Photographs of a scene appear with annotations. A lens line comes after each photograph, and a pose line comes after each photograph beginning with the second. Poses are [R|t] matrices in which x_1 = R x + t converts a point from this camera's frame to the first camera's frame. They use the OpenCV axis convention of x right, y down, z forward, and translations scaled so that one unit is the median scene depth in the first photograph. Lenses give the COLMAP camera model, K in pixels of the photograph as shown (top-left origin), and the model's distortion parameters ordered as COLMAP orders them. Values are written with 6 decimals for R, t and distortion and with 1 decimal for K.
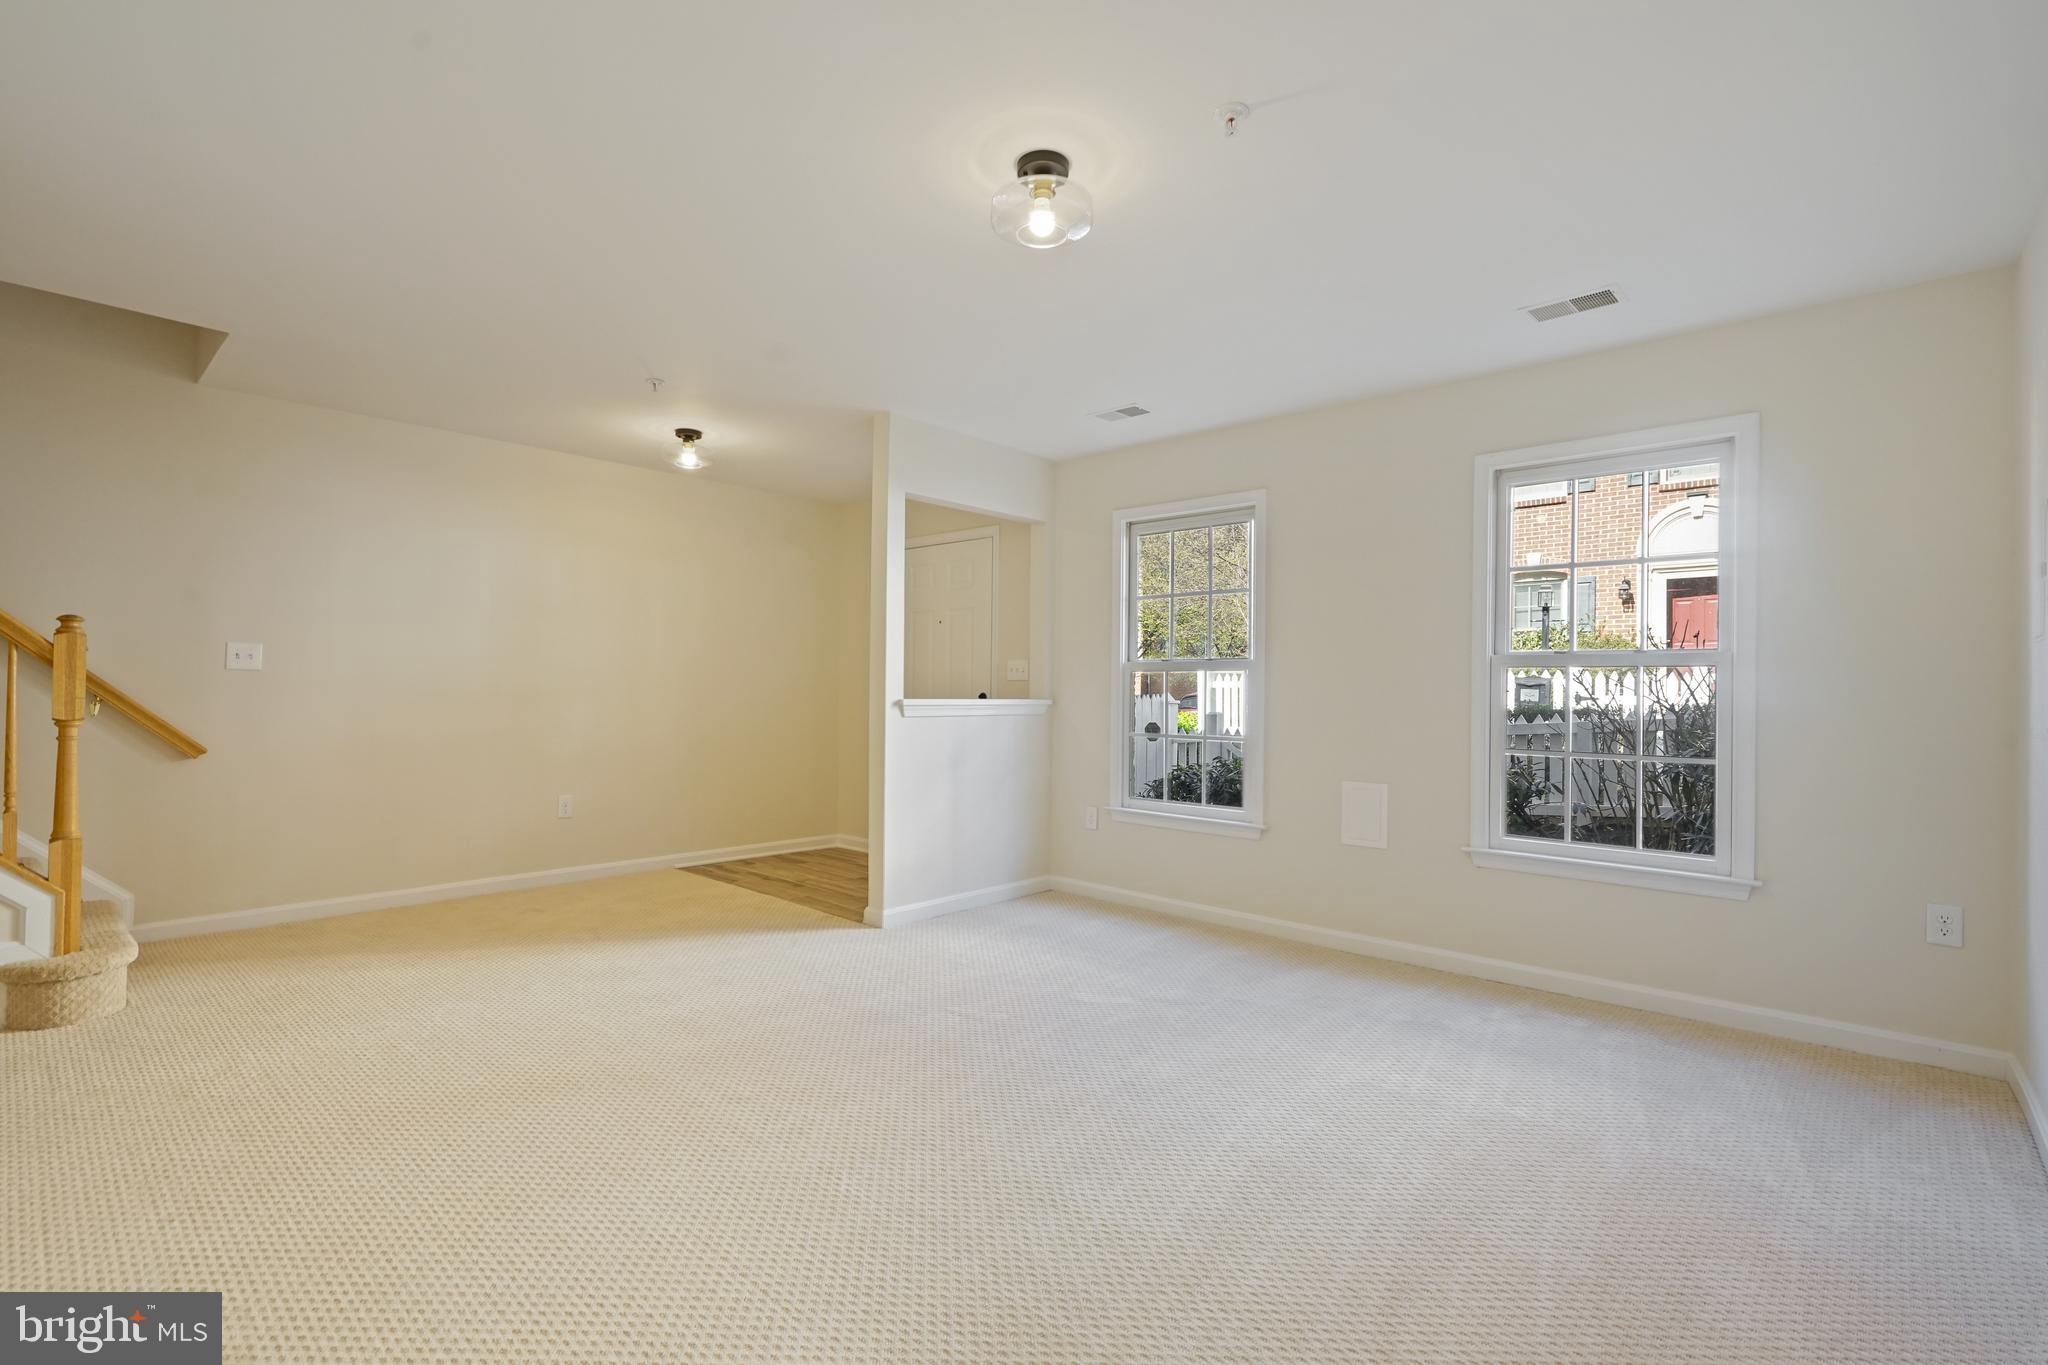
lens RADIAL K [[975.0, 0, 1024.0], [0, 975.0, 682.5], [0, 0, 1]] dist [-0.012101, 0.000638]
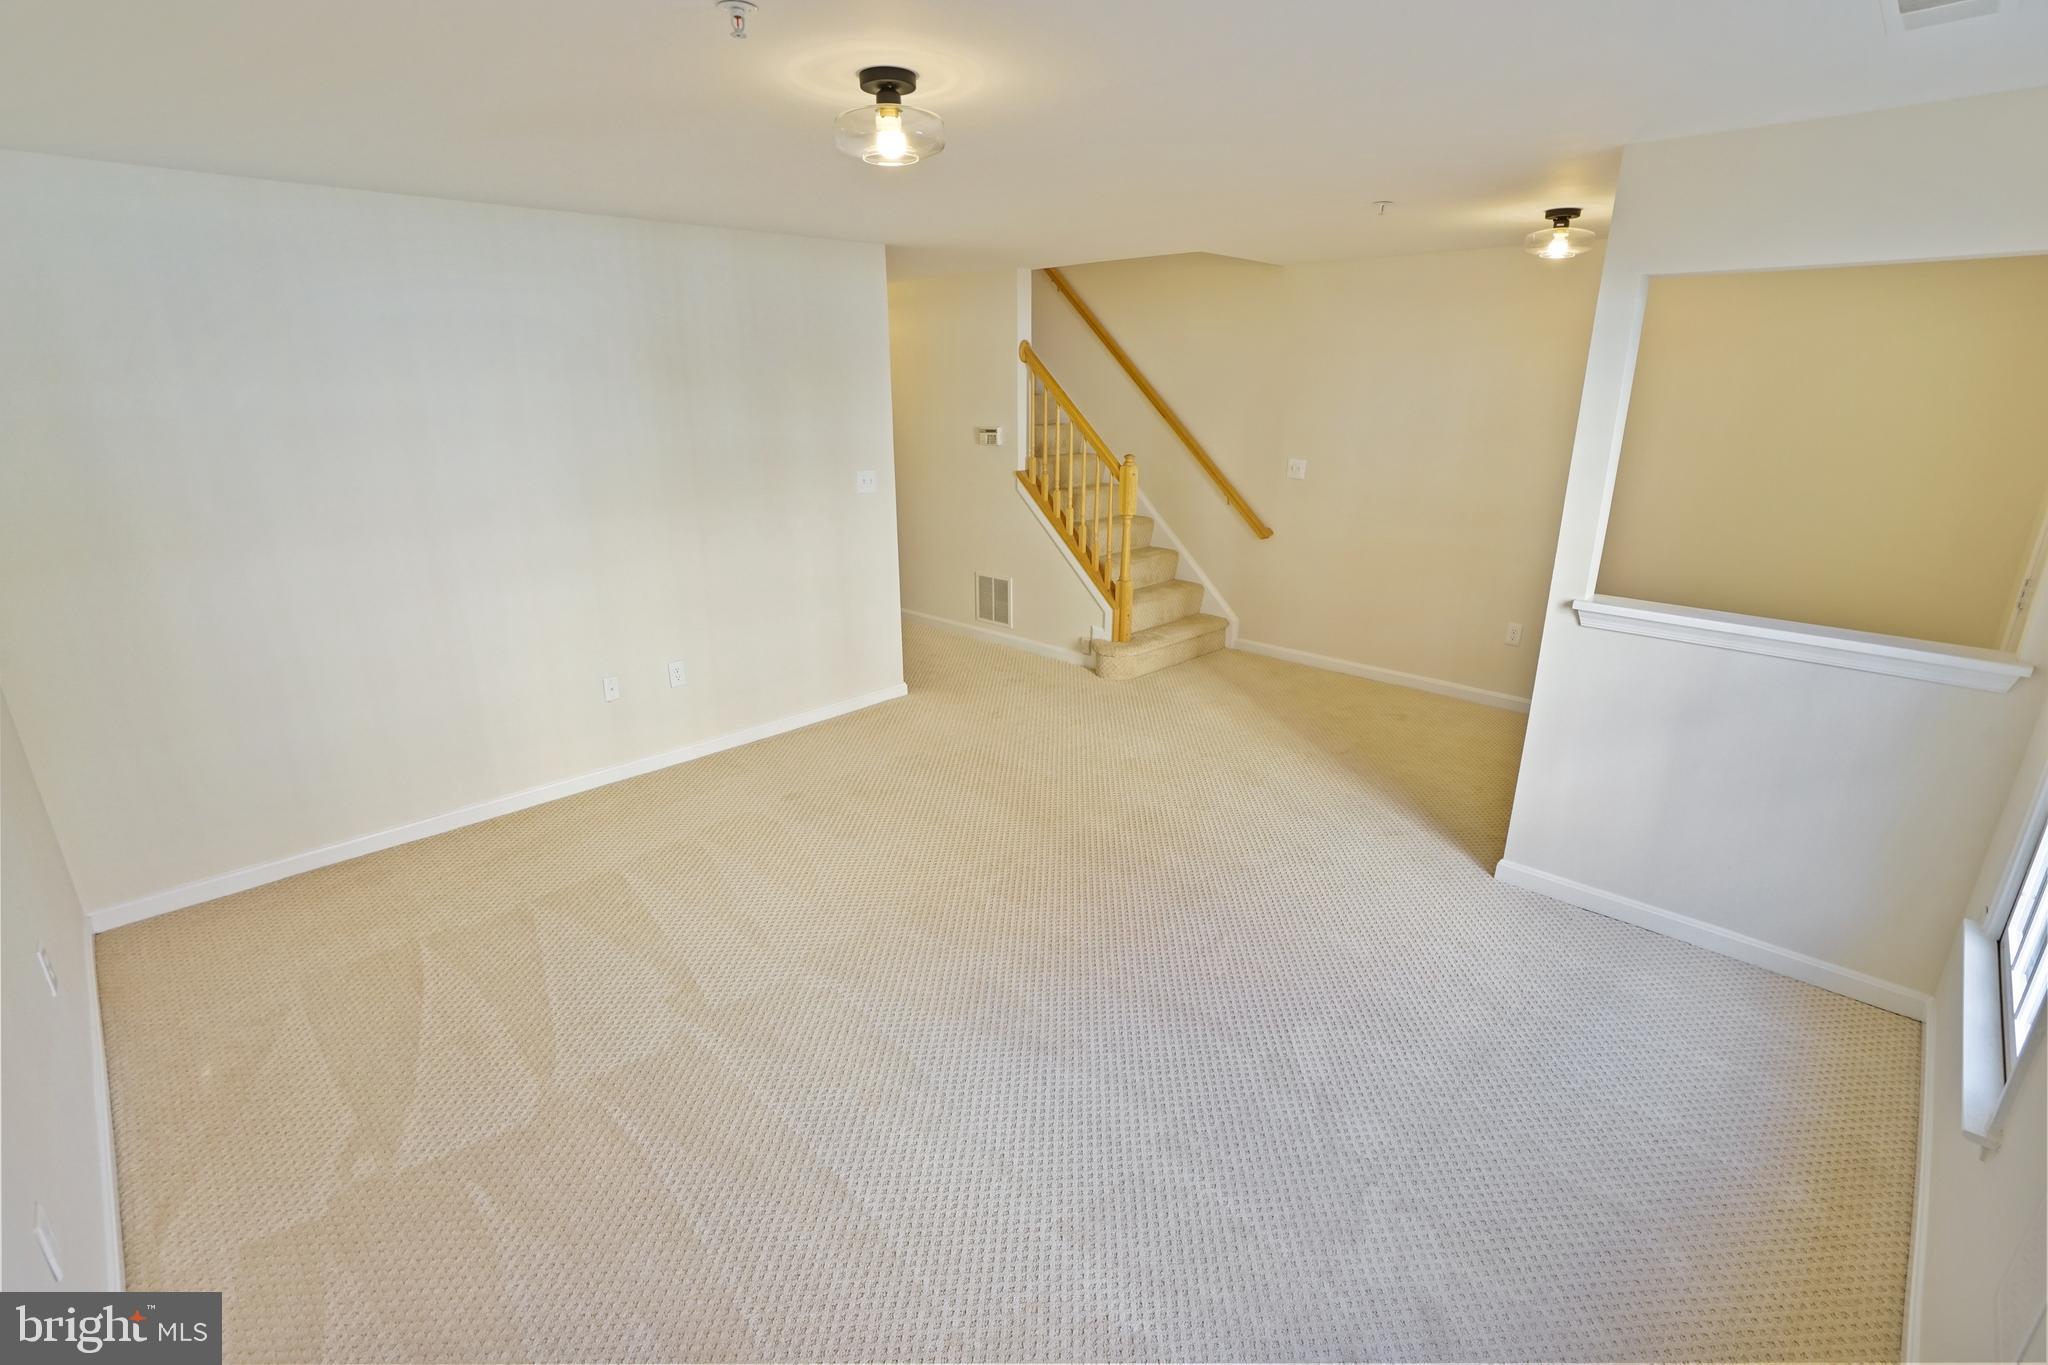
lens RADIAL K [[933.8, 0, 1020.7], [0, 933.8, 687.2], [0, 0, 1]] dist [-0.010746, 0.006651]
pose [[-0.019400, 0.302547, -0.952937, 0.541246], [0.006961, 0.953134, 0.302468, -0.130446], [0.999788, -0.000766, -0.020597, 0.613599]]
